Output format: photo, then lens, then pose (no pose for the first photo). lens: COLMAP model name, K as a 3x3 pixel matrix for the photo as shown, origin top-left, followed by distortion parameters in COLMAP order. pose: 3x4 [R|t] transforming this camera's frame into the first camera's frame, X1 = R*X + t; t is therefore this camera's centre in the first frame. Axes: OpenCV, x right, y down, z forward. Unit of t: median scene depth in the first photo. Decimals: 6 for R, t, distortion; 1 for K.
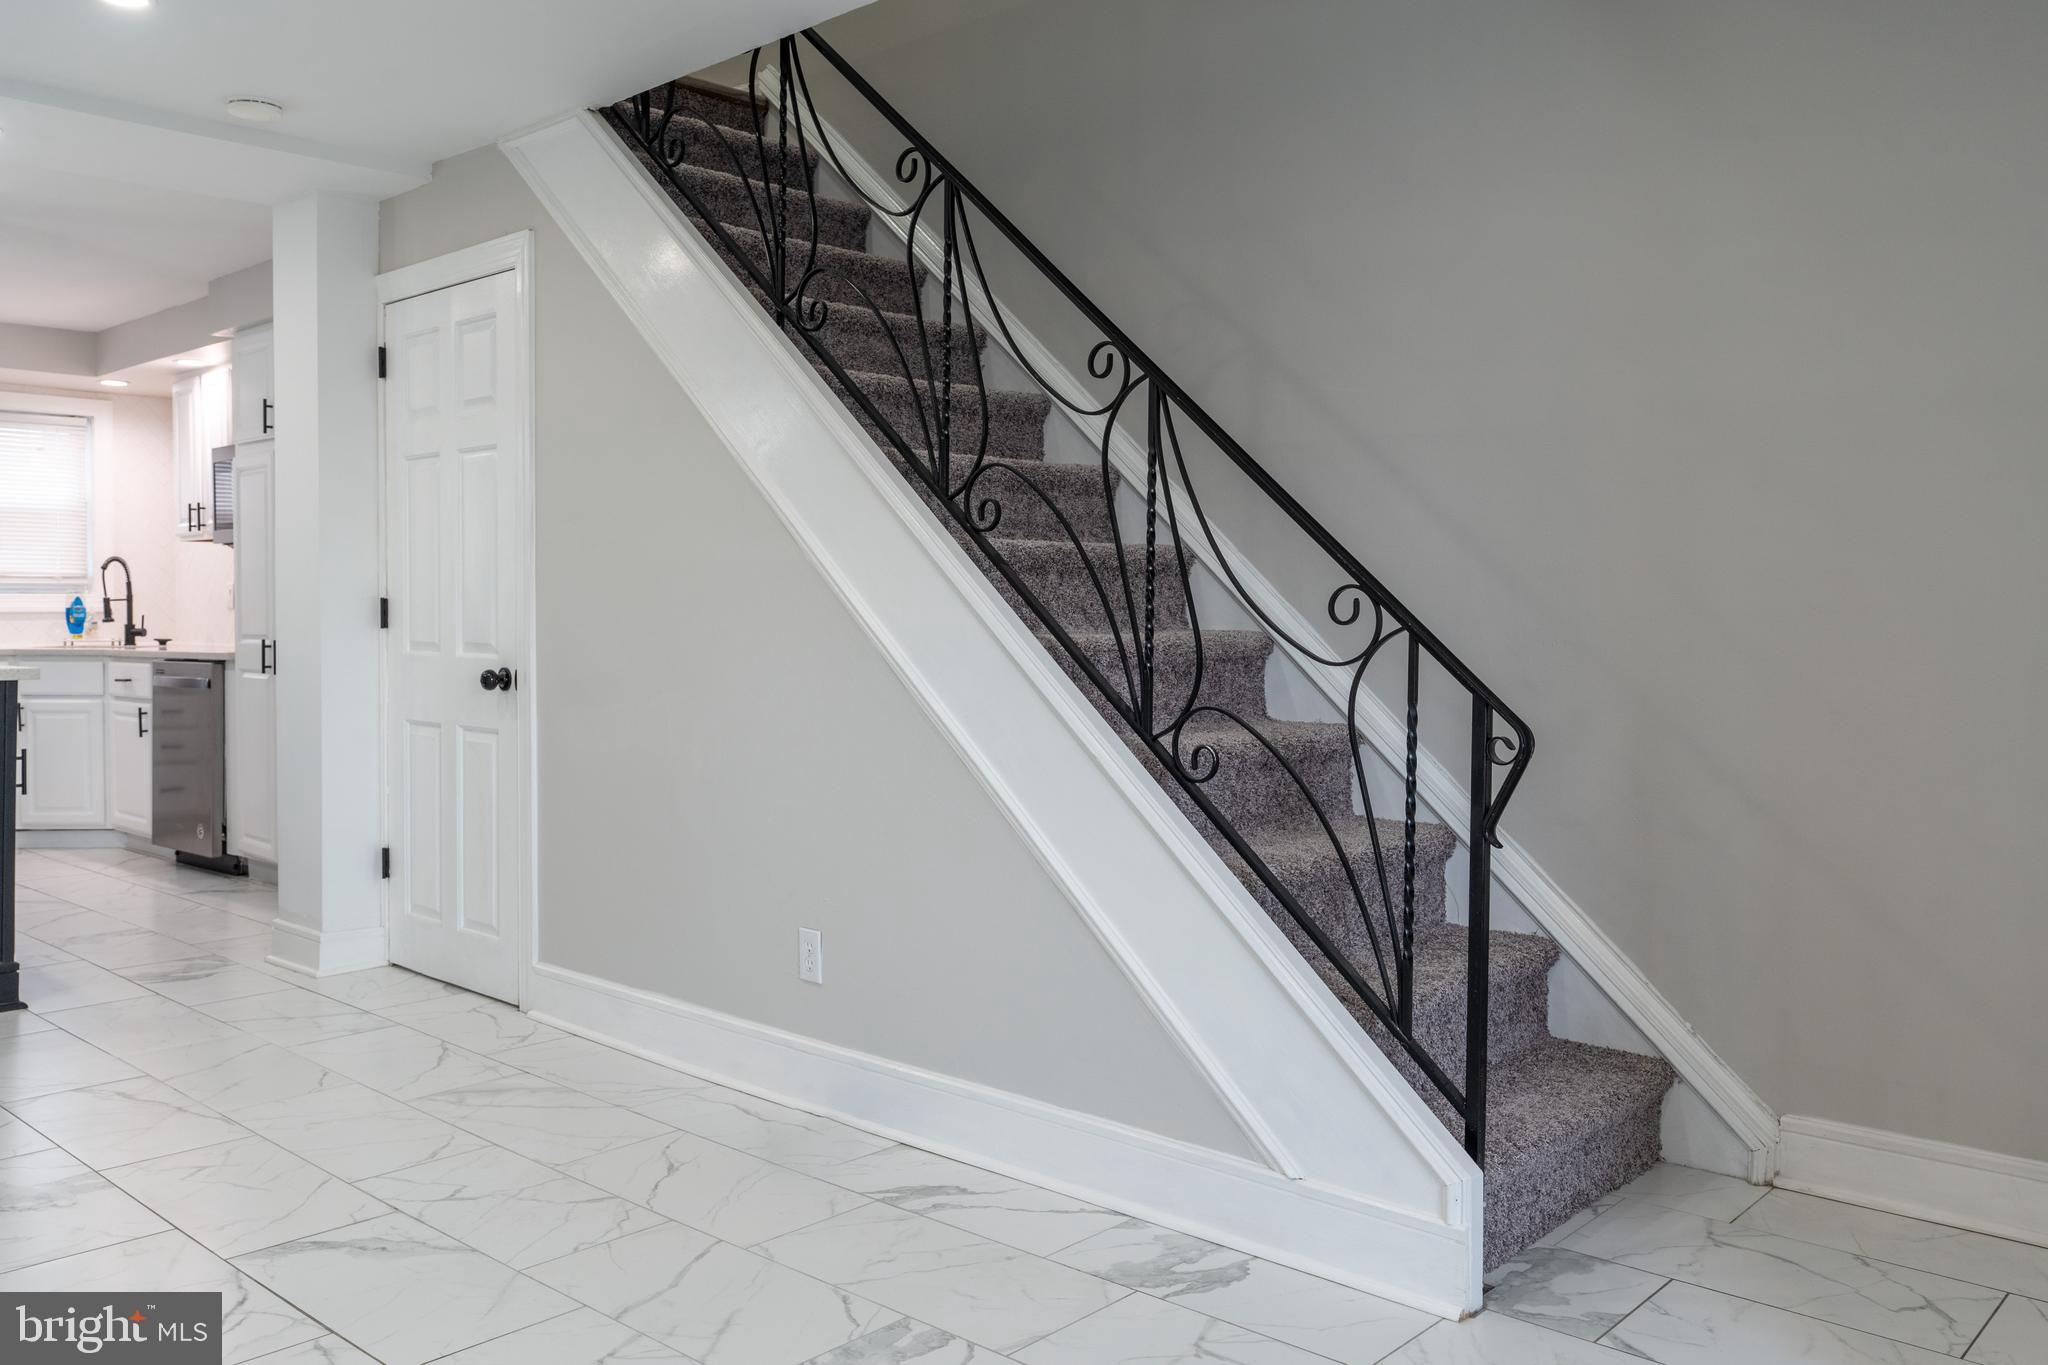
lens RADIAL K [[1602.6, 0, 1024.0], [0, 1602.6, 682.5], [0, 0, 1]] dist [0.004408, -0.000059]
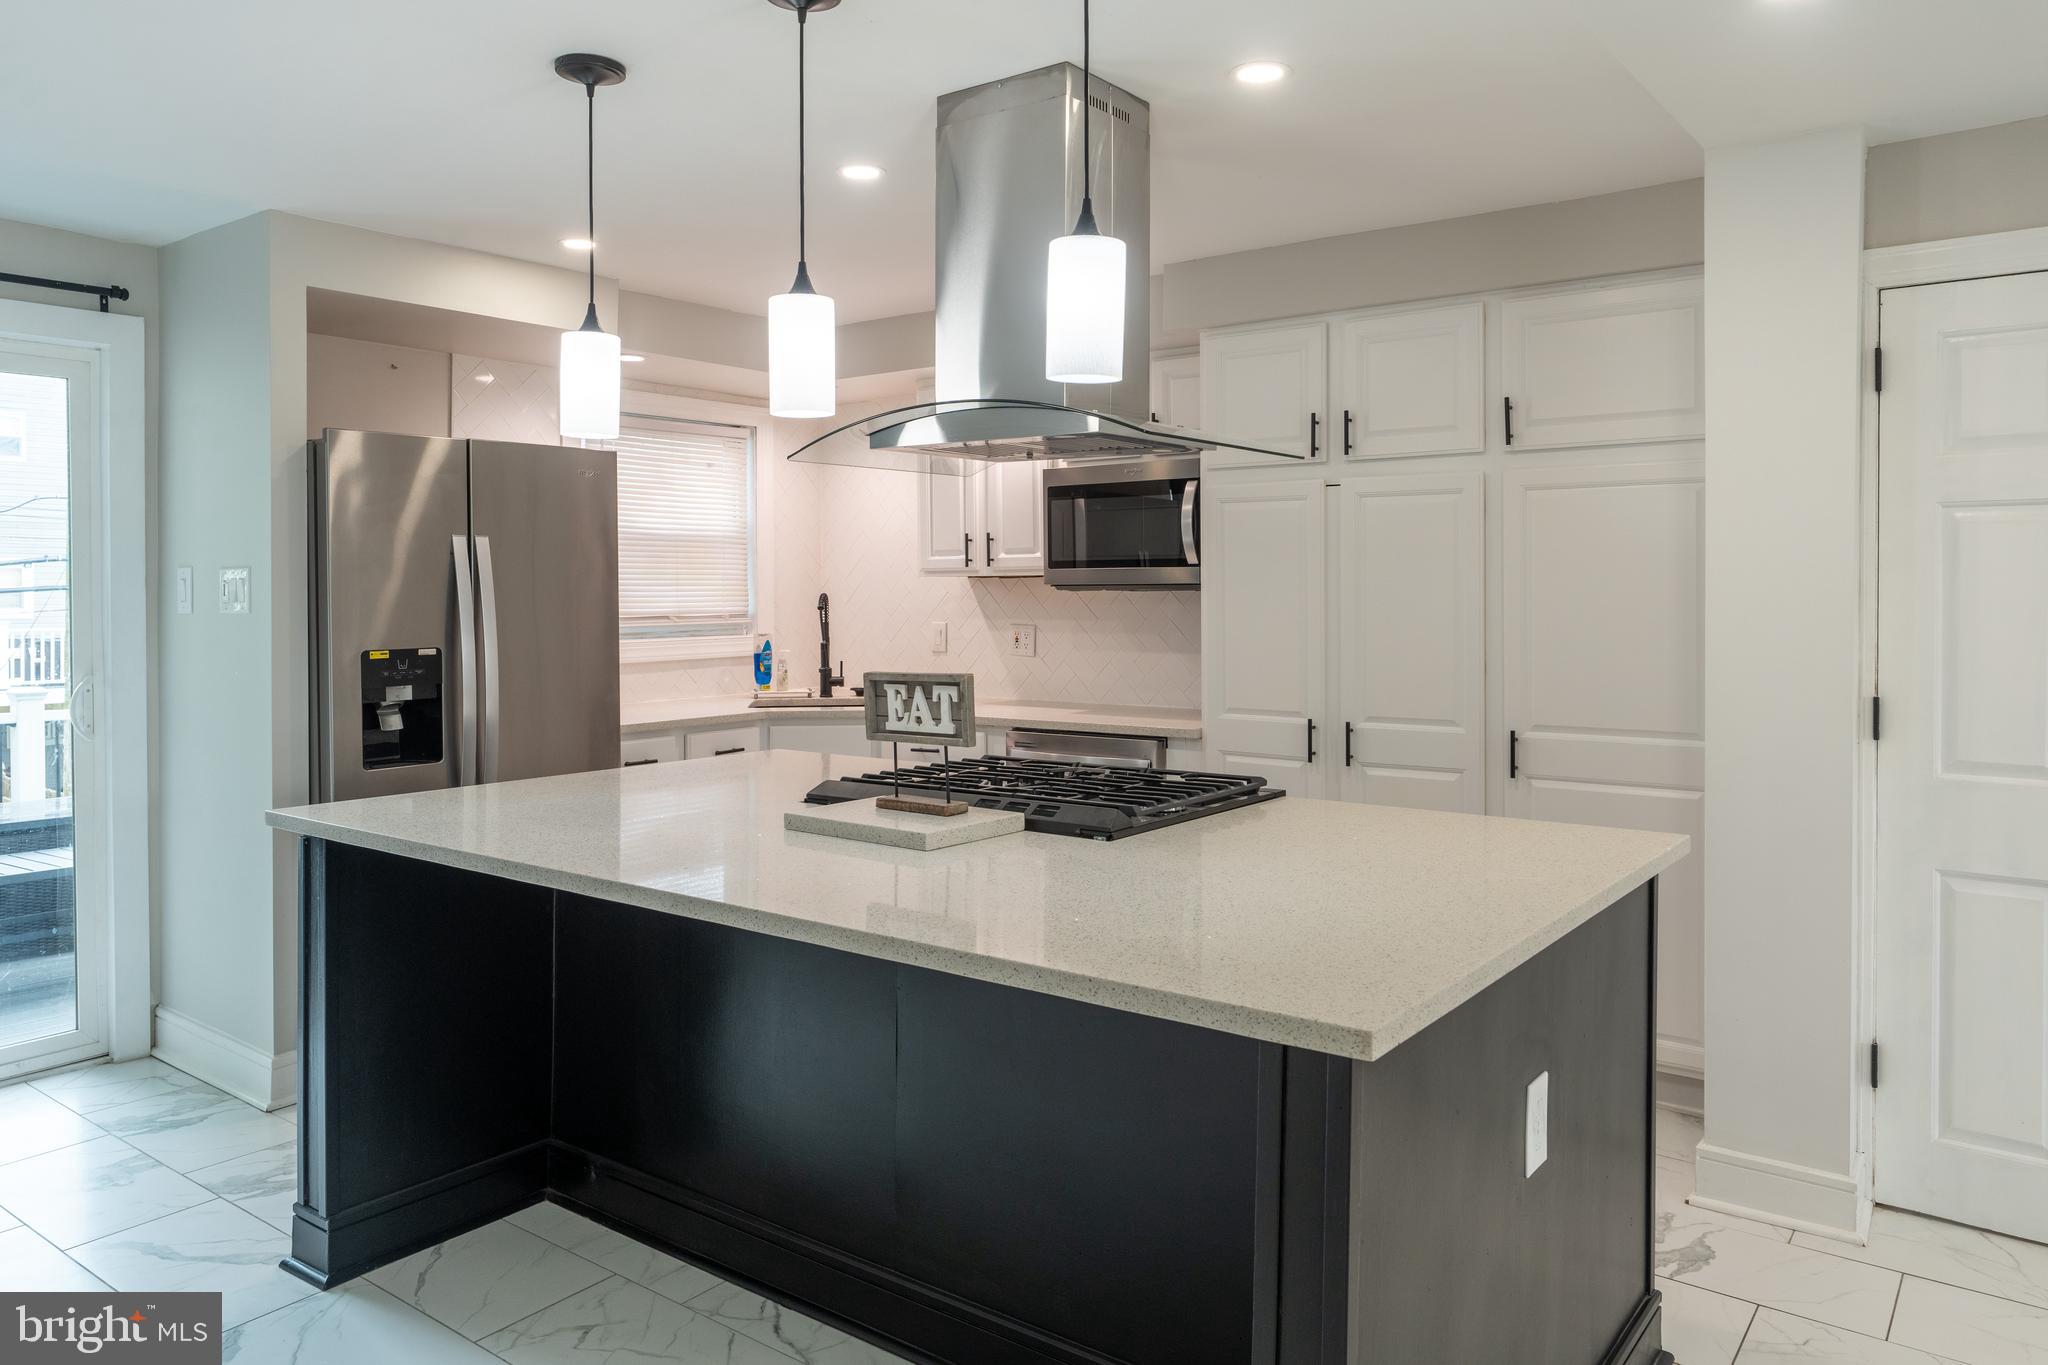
lens RADIAL K [[1410.2, 0, 1021.2], [0, 1410.2, 610.4], [0, 0, 1]] dist [-0.000689, -0.000737]
pose [[0.996307, -0.001643, 0.085845, -0.518361], [0.004292, 0.999520, -0.030691, -0.045476], [-0.085753, 0.030946, 0.995836, 0.248838]]
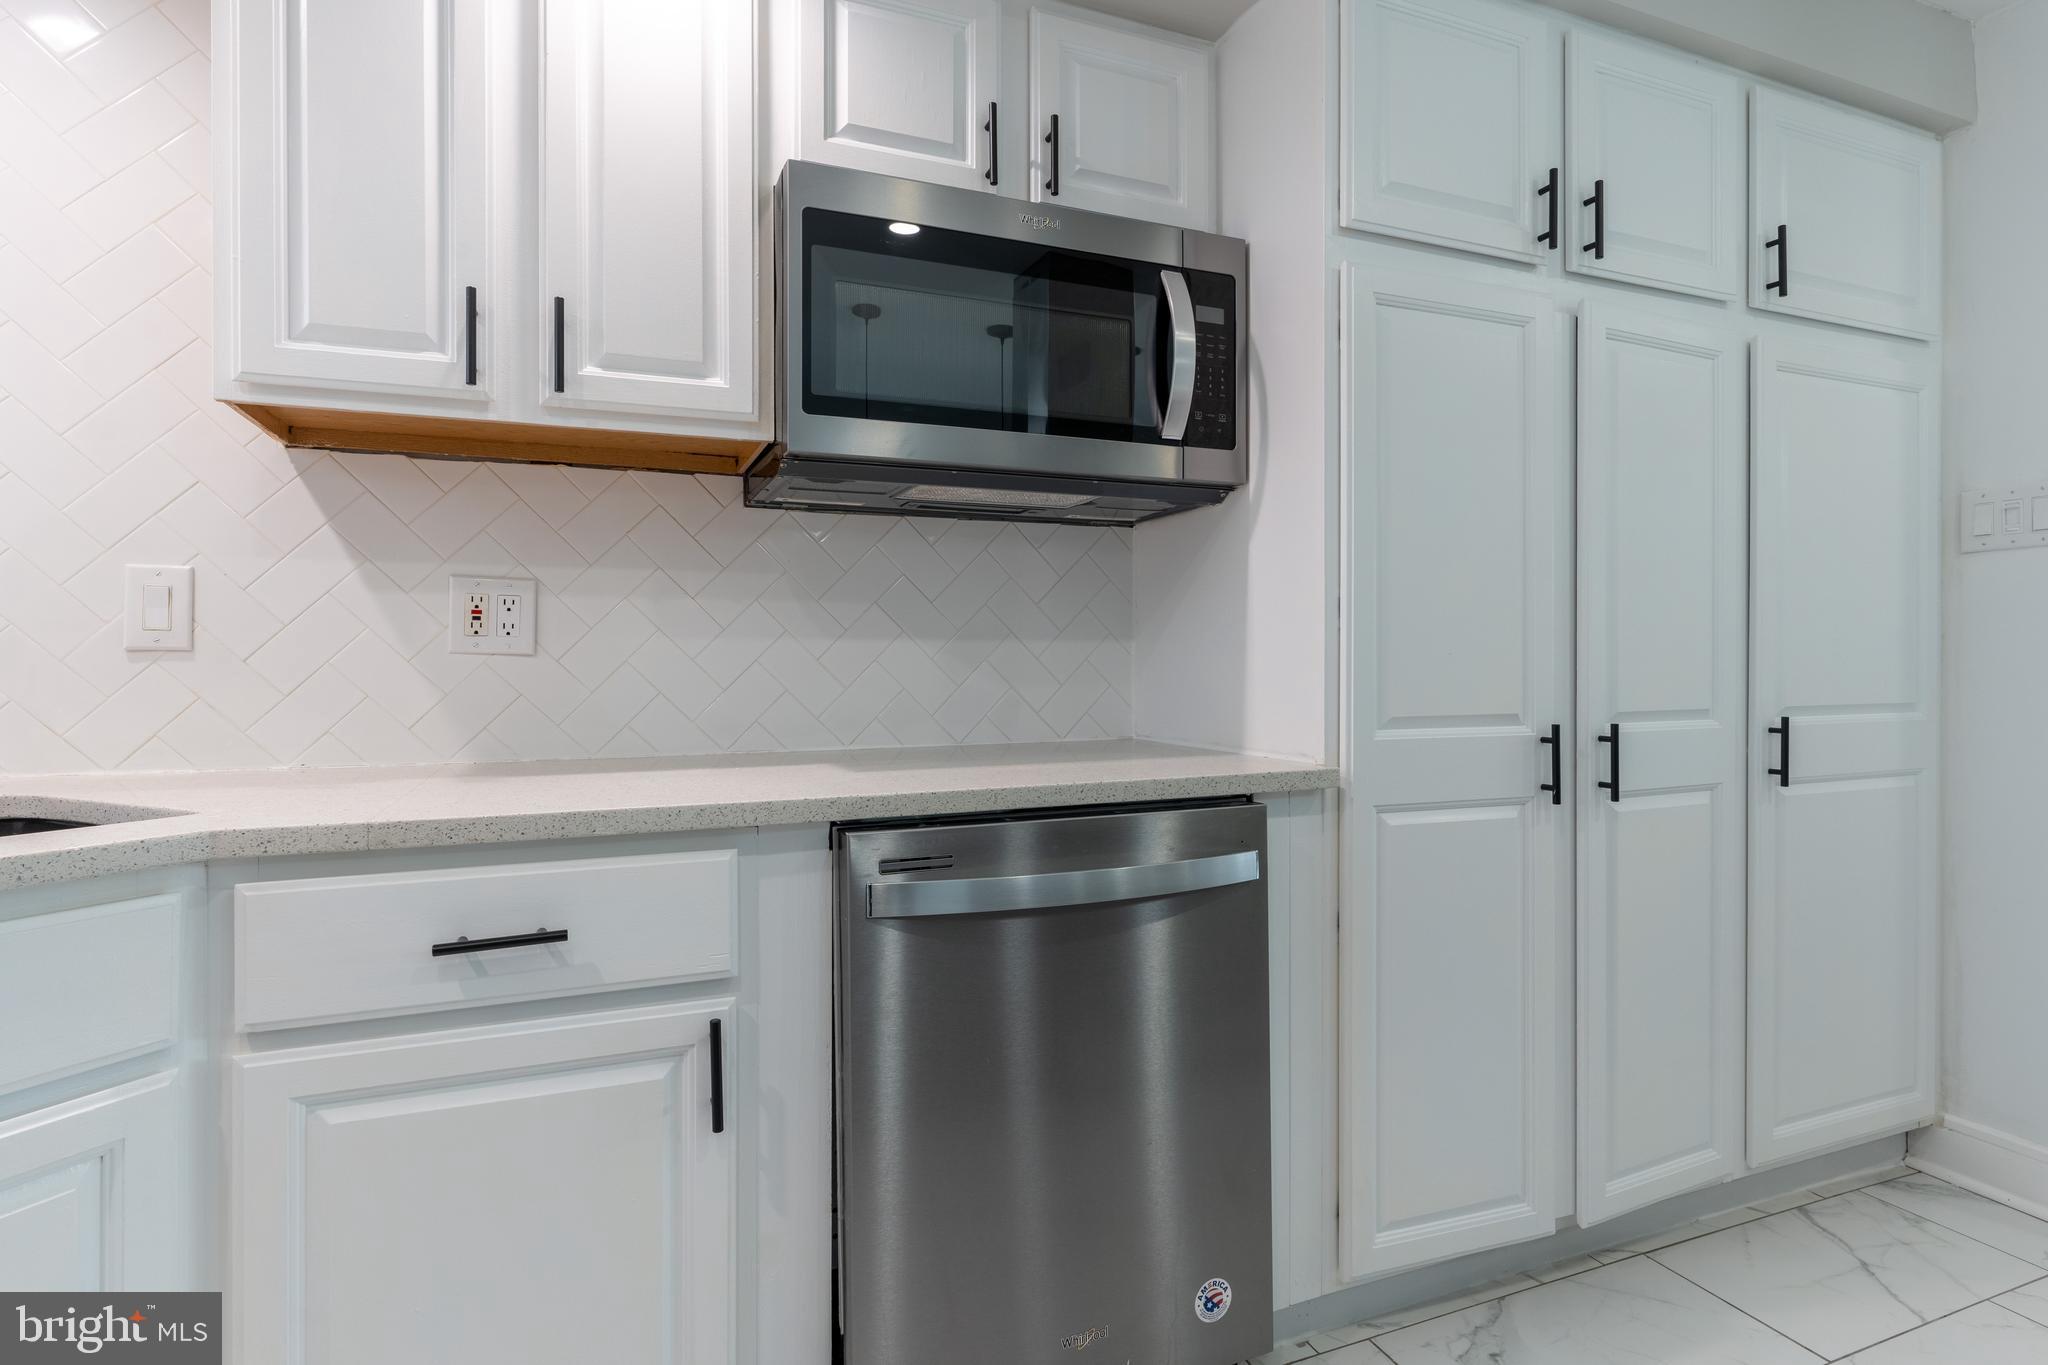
lens RADIAL K [[1087.6, 0, 1024.0], [0, 1087.6, 682.5], [0, 0, 1]] dist [-0.004730, -0.000643]
pose [[0.416300, -0.010412, 0.909167, -0.614396], [0.042540, 0.999062, -0.008037, -0.032101], [-0.908231, 0.042021, 0.416353, 0.774978]]
